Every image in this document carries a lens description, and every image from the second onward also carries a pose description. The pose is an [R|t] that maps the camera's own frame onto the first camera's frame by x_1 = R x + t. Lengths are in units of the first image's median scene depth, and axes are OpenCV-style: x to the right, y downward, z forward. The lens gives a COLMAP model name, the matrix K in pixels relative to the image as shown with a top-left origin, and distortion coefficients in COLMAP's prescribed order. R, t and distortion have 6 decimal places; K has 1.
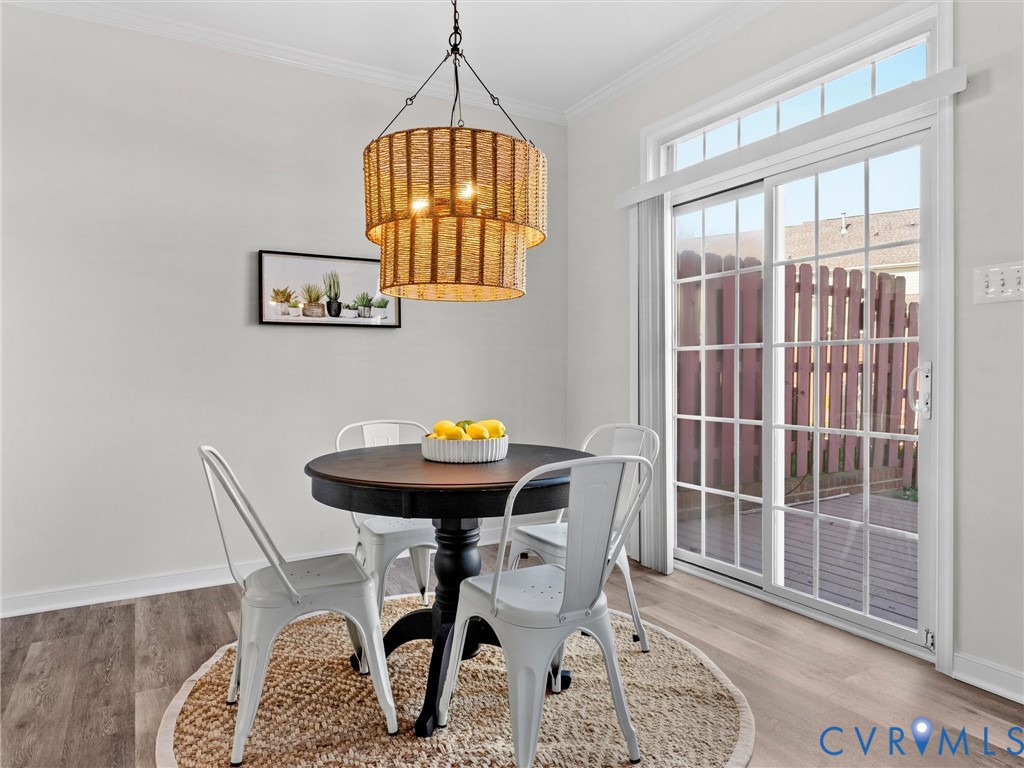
lens RADIAL K [[668.8, 0, 512.0], [0, 668.8, 384.0], [0, 0, 1]] dist [0.000791, 0.000333]
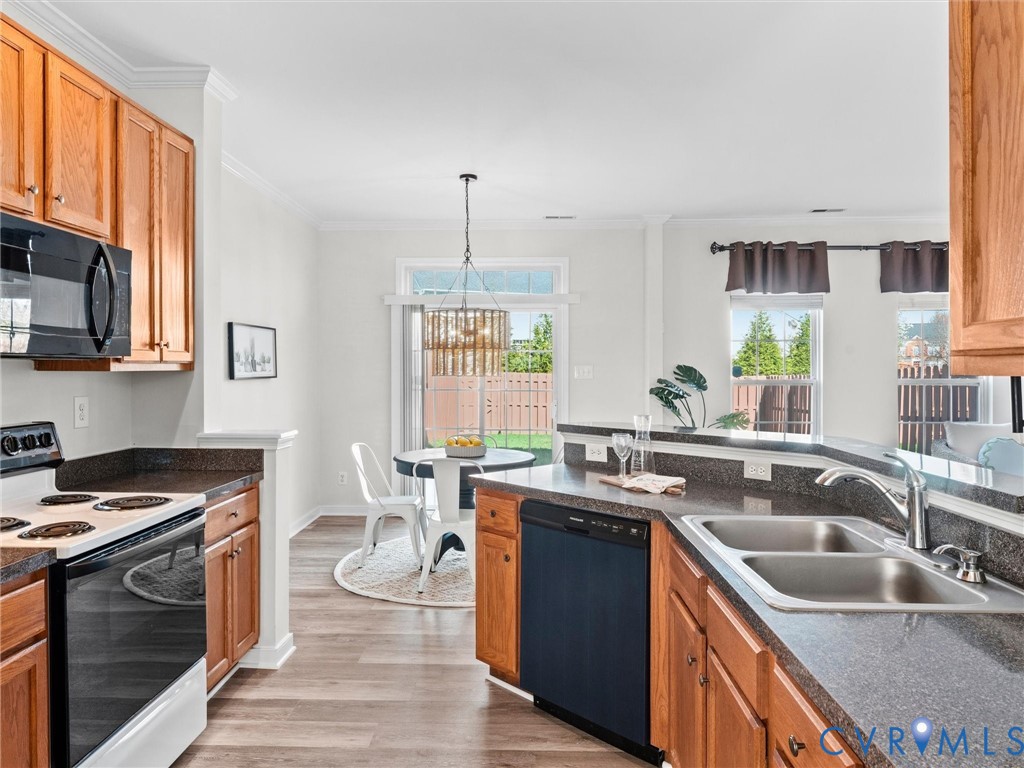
lens RADIAL K [[668.8, 0, 512.0], [0, 668.8, 384.0], [0, 0, 1]] dist [0.000791, 0.000333]
pose [[0.520034, -0.010636, 0.854079, -1.623119], [0.015303, 0.999878, 0.003134, -0.102418], [-0.854009, 0.011440, 0.520133, -0.183209]]
